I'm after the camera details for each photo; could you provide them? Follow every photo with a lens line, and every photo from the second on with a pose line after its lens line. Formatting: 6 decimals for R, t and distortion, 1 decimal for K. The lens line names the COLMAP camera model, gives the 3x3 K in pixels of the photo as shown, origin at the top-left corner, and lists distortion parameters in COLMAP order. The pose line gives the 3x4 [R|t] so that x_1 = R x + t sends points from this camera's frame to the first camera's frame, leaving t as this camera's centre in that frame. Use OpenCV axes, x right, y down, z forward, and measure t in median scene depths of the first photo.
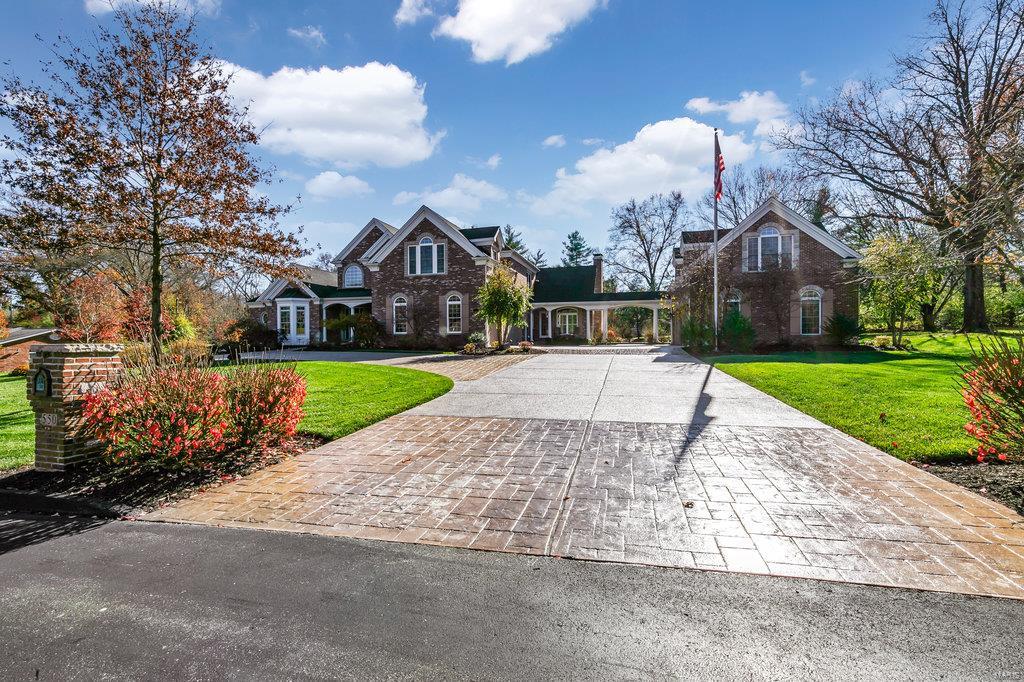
lens RADIAL K [[438.0, 0, 507.9], [0, 438.0, 343.9], [0, 0, 1]] dist [-0.000503, -0.000006]
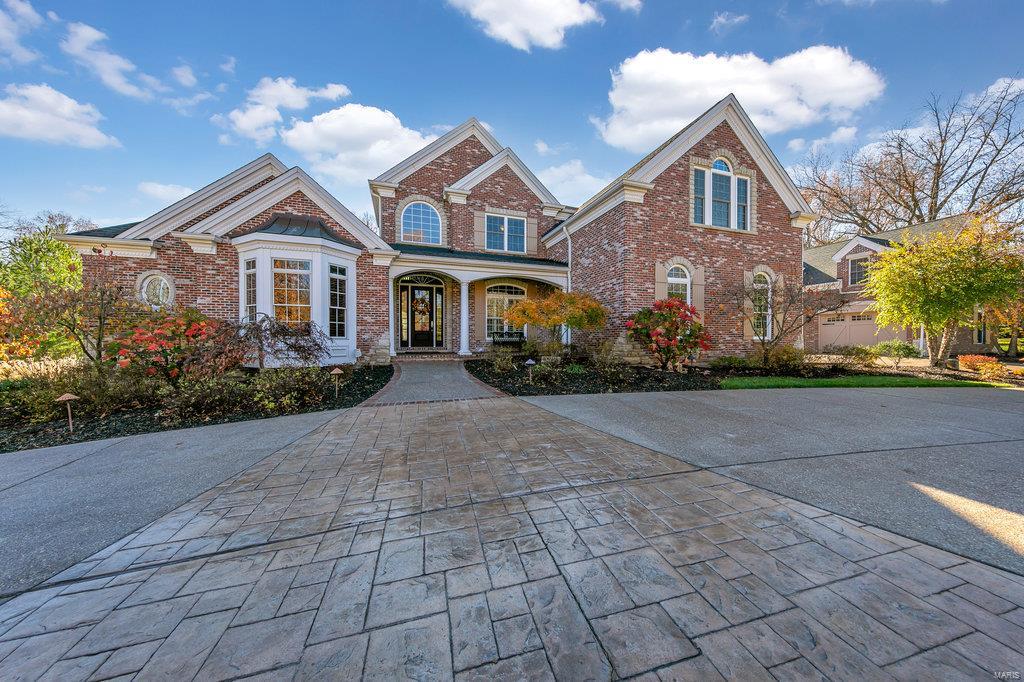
lens RADIAL K [[328.7, 0, 515.4], [0, 328.7, 334.7], [0, 0, 1]] dist [-0.000225, -0.000022]
pose [[0.826302, 0.007821, 0.563173, -0.602420], [-0.000332, 0.999910, -0.013399, -0.024132], [-0.563227, 0.010884, 0.826231, 0.796406]]
